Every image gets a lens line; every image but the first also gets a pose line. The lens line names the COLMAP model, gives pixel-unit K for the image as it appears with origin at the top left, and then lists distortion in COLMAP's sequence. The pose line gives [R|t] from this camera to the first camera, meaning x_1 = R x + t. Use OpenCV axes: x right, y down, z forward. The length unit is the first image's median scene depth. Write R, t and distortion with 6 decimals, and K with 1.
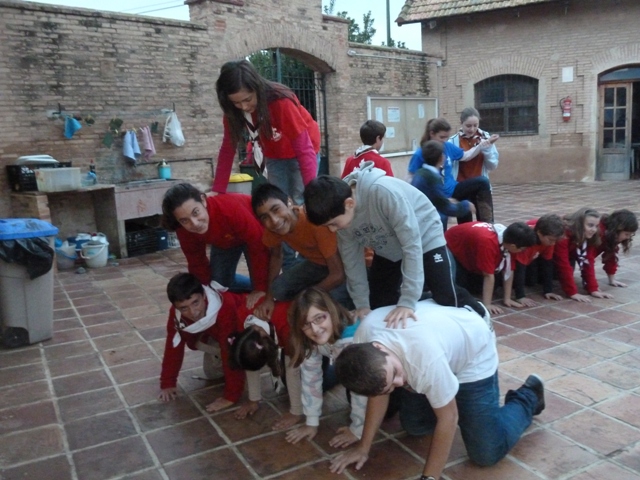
lens RADIAL K [[569.9, 0, 320.3], [0, 569.9, 240.7], [0, 0, 1]] dist [-0.025581, -0.005544]
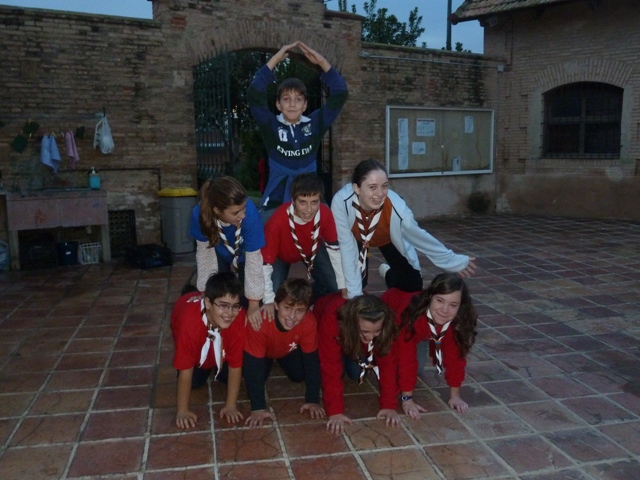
lens RADIAL K [[569.9, 0, 321.4], [0, 569.9, 238.5], [0, 0, 1]] dist [-0.025581, -0.005544]
pose [[0.955906, 0.085881, -0.280833, 0.269655], [-0.091368, 0.995796, -0.006480, -0.043231], [0.279096, 0.031853, 0.959735, 0.172009]]
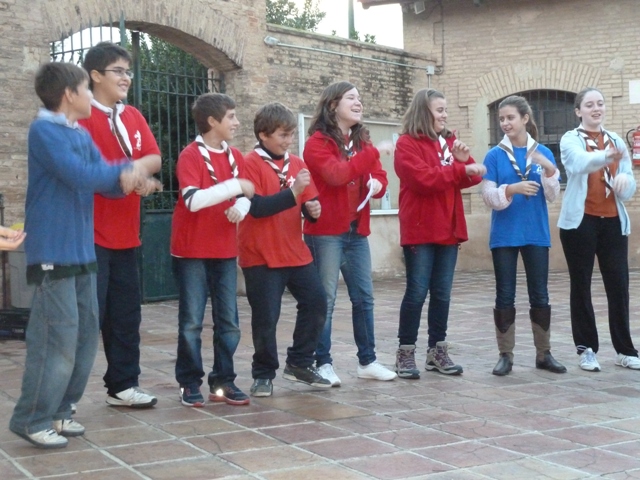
lens RADIAL K [[968.7, 0, 336.8], [0, 968.7, 240.7], [0, 0, 1]] dist [-0.025278, 0.000000]
pose [[0.998950, 0.027433, 0.036684, 0.096783], [-0.021254, 0.986997, -0.159326, 0.042566], [-0.040577, 0.158379, 0.986544, 0.019536]]
